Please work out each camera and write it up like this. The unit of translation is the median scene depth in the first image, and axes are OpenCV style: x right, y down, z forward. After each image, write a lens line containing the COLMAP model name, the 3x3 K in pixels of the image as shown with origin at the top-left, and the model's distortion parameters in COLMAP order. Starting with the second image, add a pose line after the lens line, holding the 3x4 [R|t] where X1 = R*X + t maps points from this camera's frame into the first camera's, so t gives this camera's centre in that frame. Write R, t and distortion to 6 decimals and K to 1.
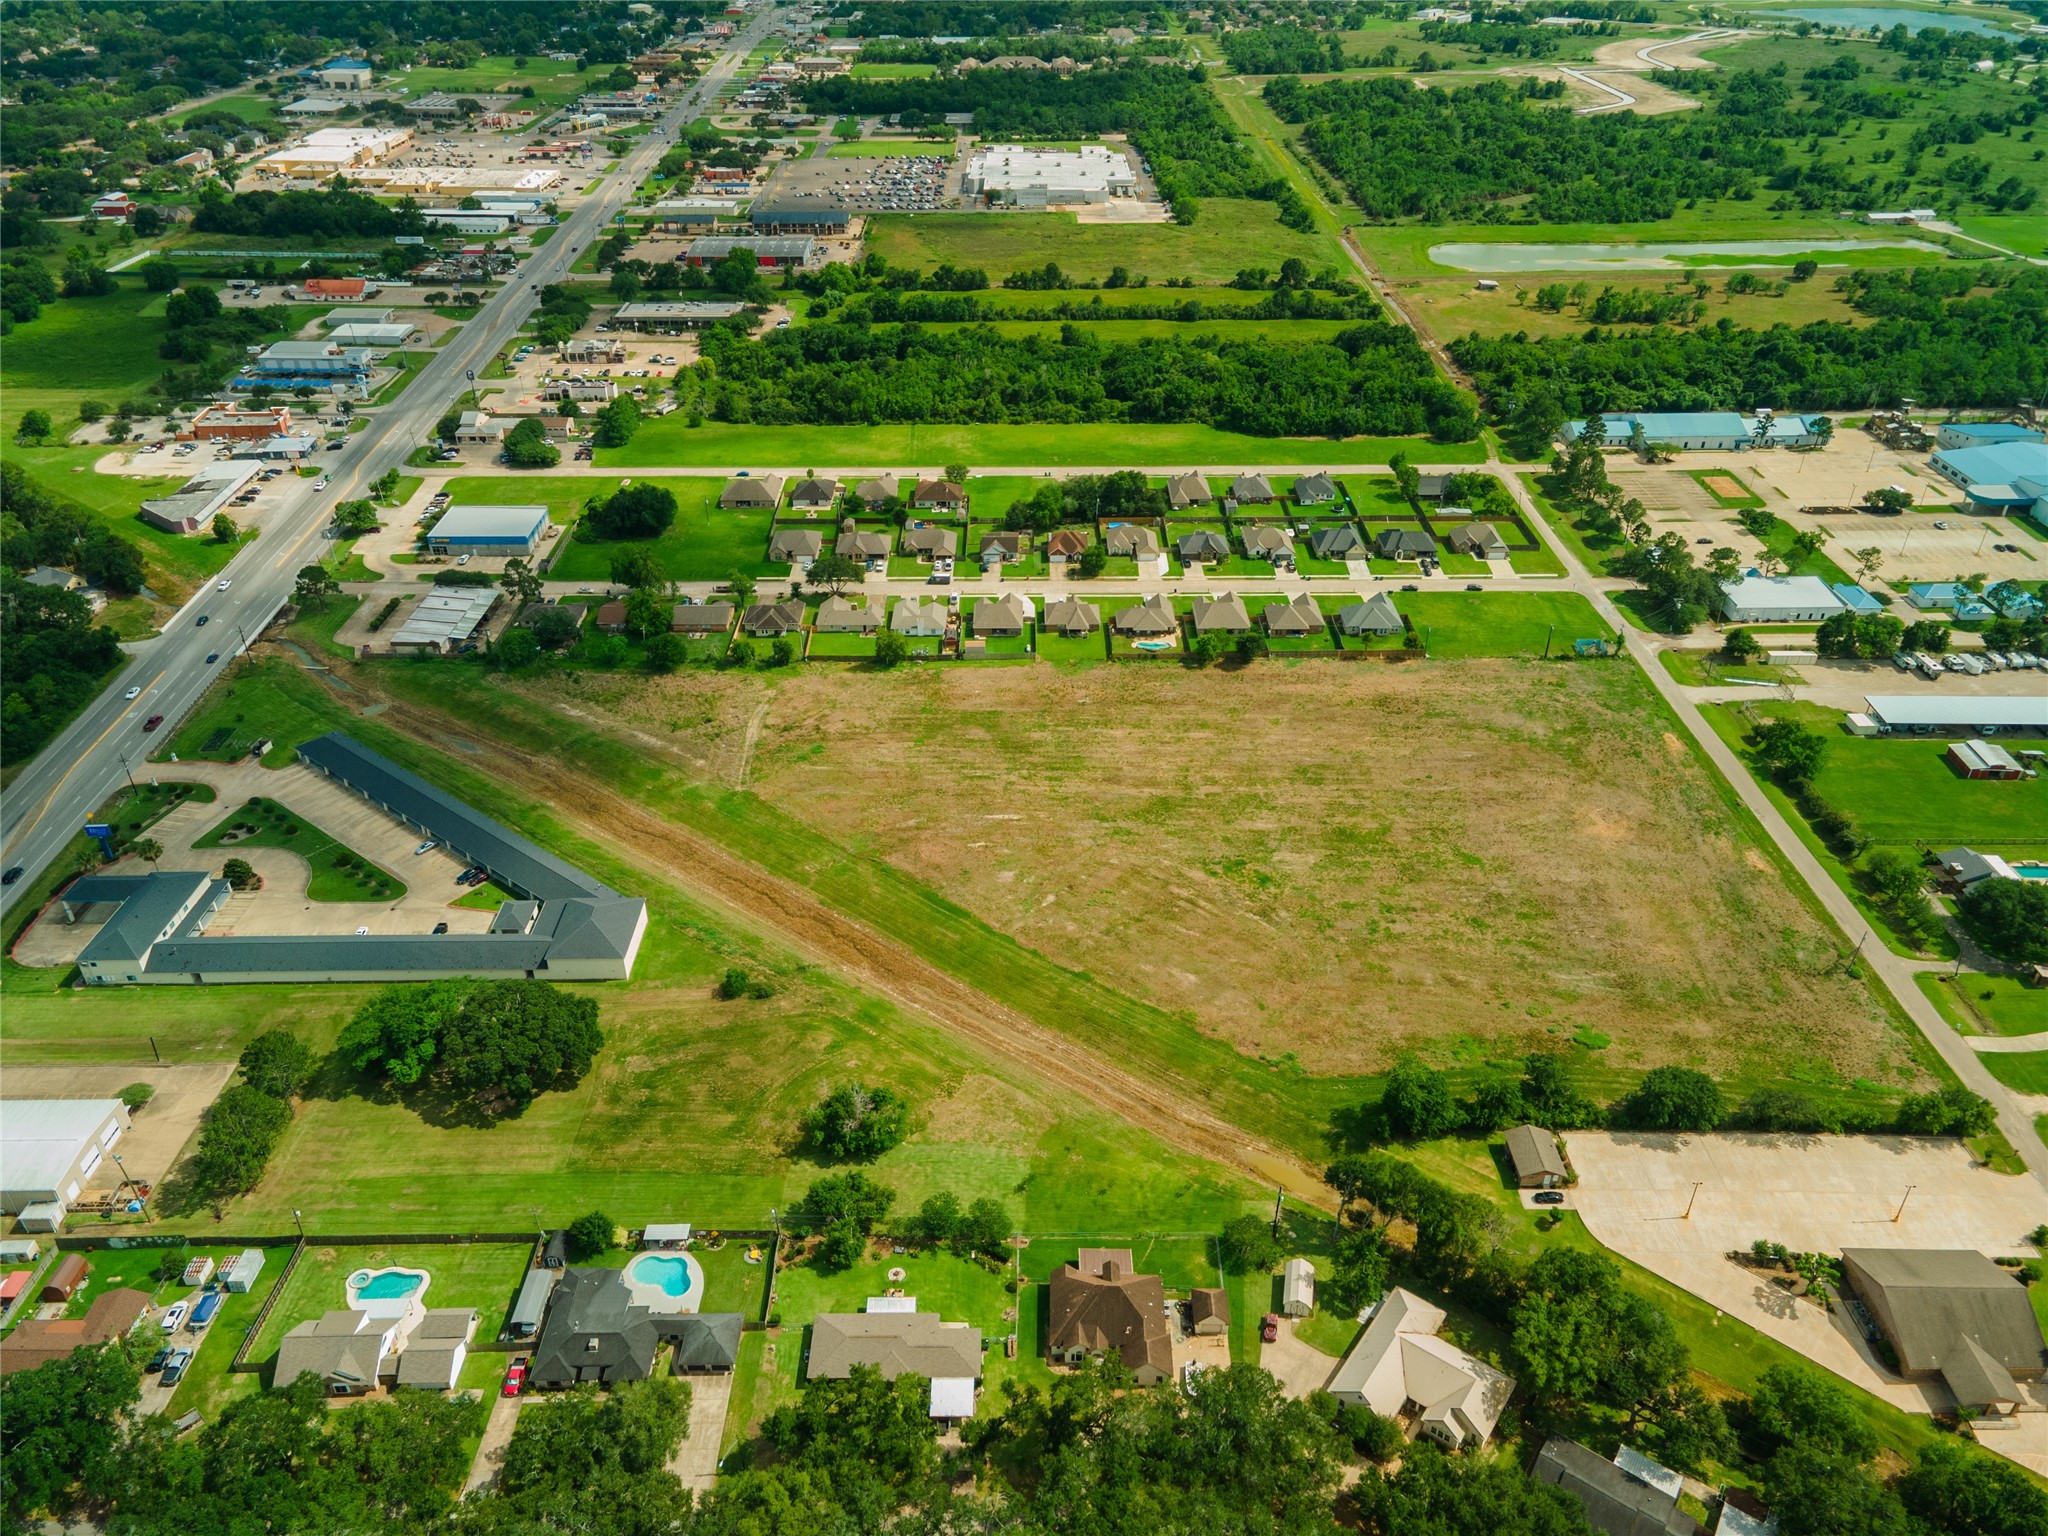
lens RADIAL K [[1499.7, 0, 1011.5], [0, 1499.7, 763.1], [0, 0, 1]] dist [0.026861, 0.044493]
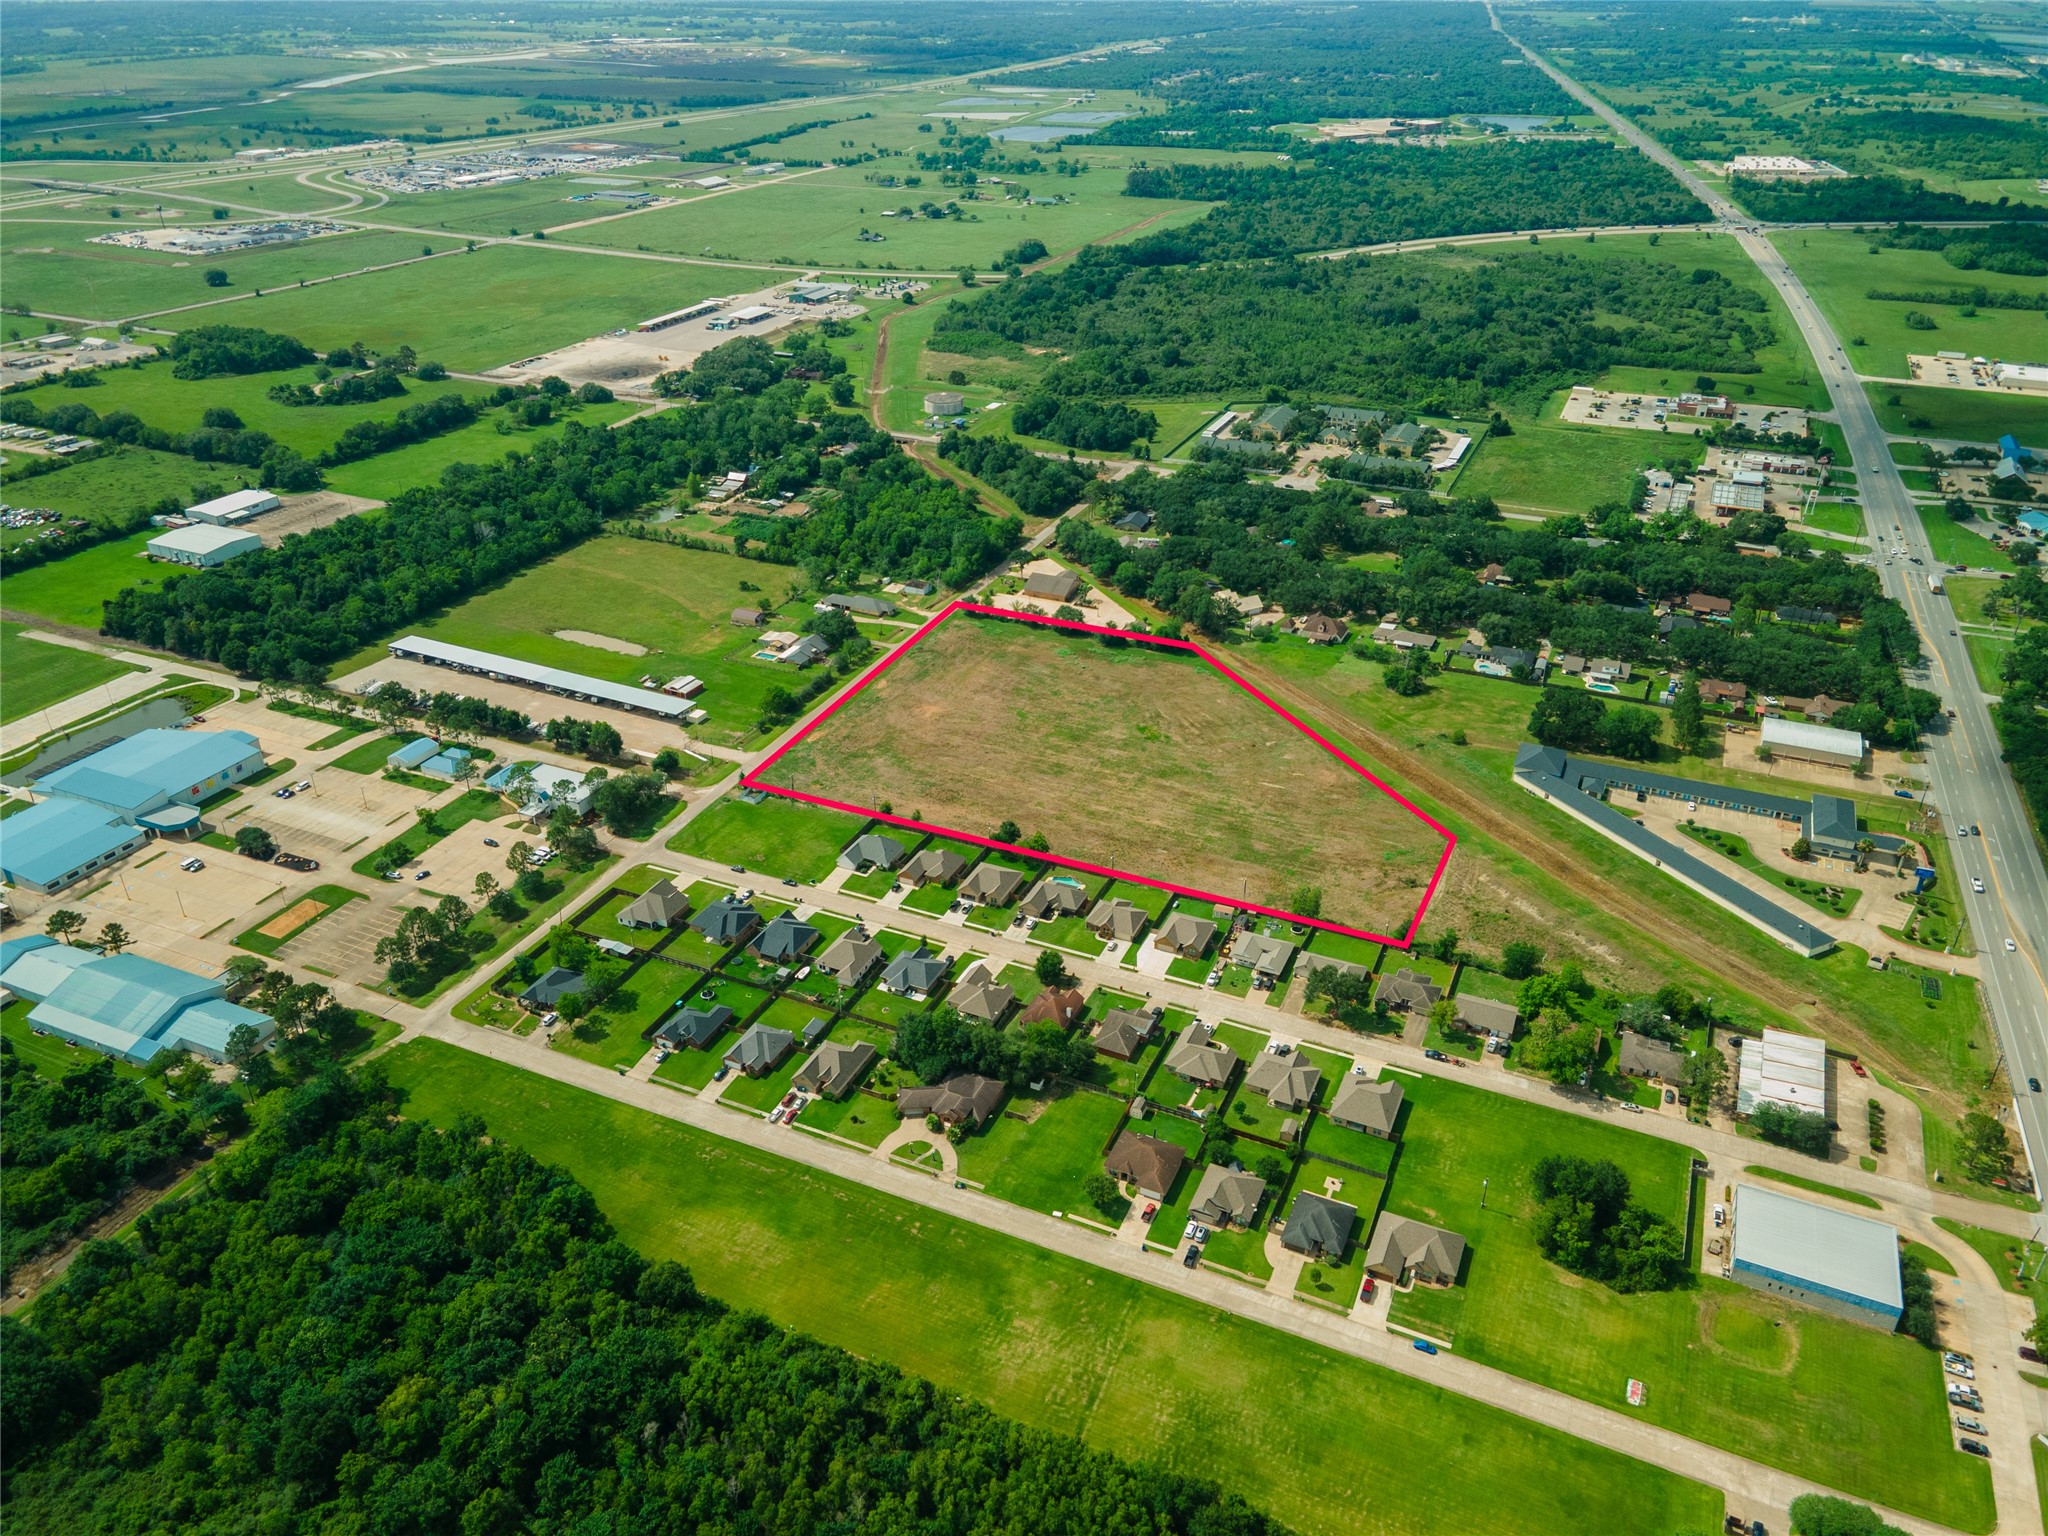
lens RADIAL K [[1499.7, 0, 1011.4], [0, 1499.7, 765.4], [0, 0, 1]] dist [0.026861, 0.044493]
pose [[-0.910404, -0.191780, 0.366586, -0.236790], [0.222577, 0.519876, 0.824735, -0.962166], [-0.348747, 0.832436, -0.430612, 1.298656]]
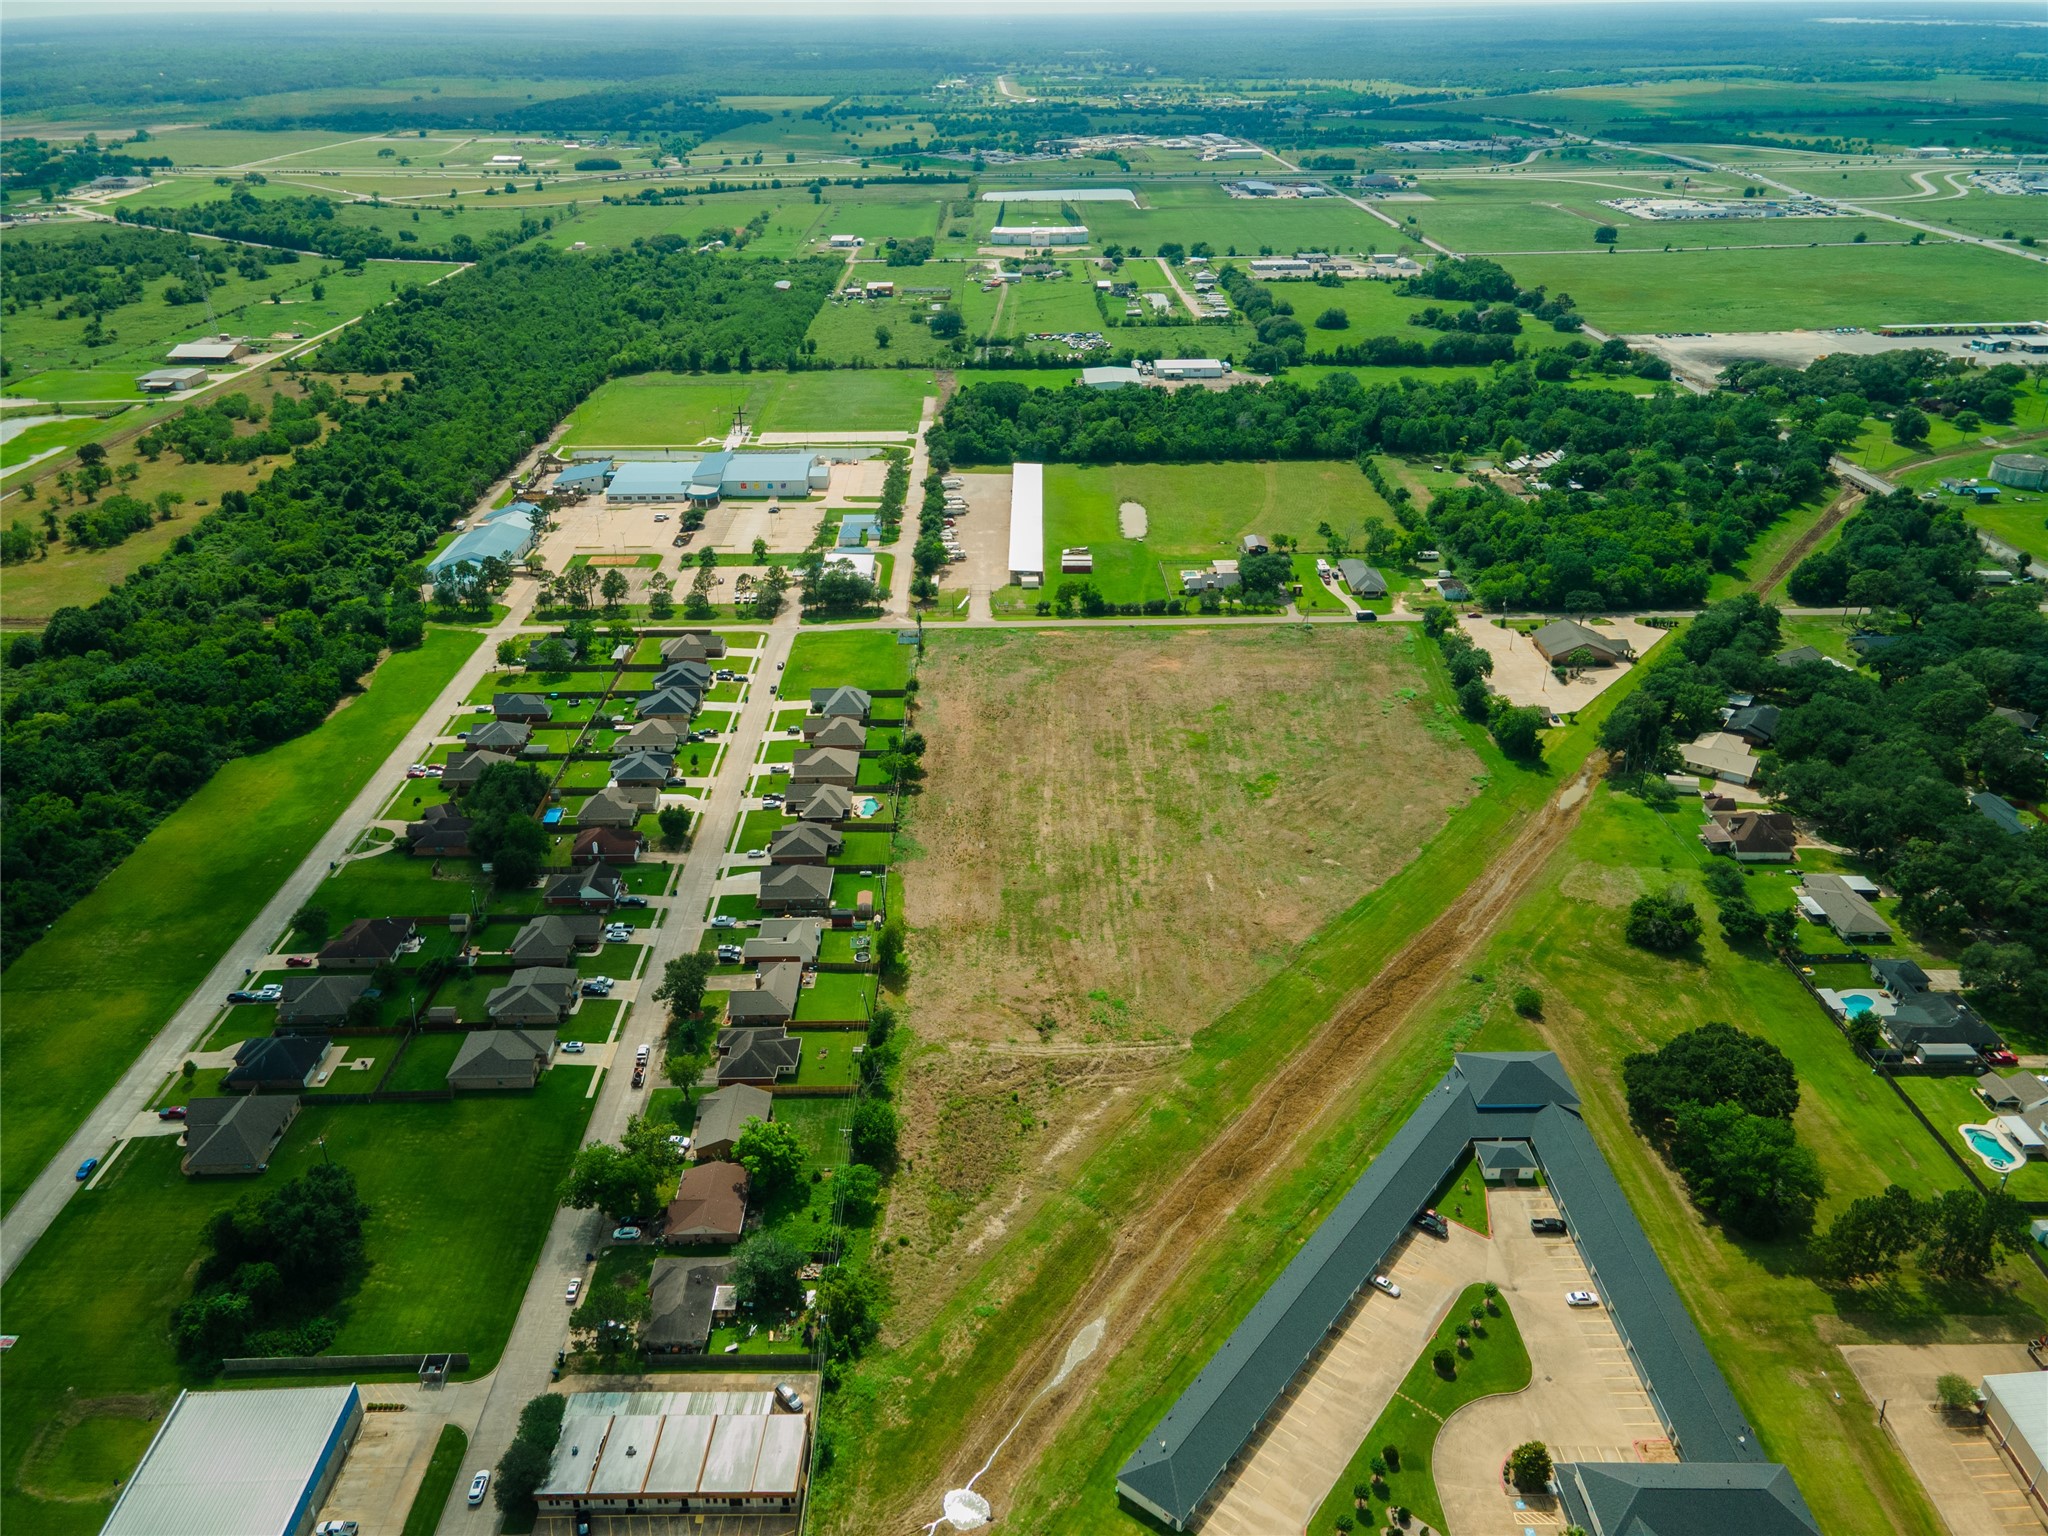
lens RADIAL K [[1499.7, 0, 1010.7], [0, 1499.7, 758.3], [0, 0, 1]] dist [0.026861, 0.044493]
pose [[-0.012091, -0.443342, 0.896271, -0.685175], [0.534463, 0.754689, 0.380519, -0.381428], [-0.845106, 0.483624, 0.227825, 0.629752]]
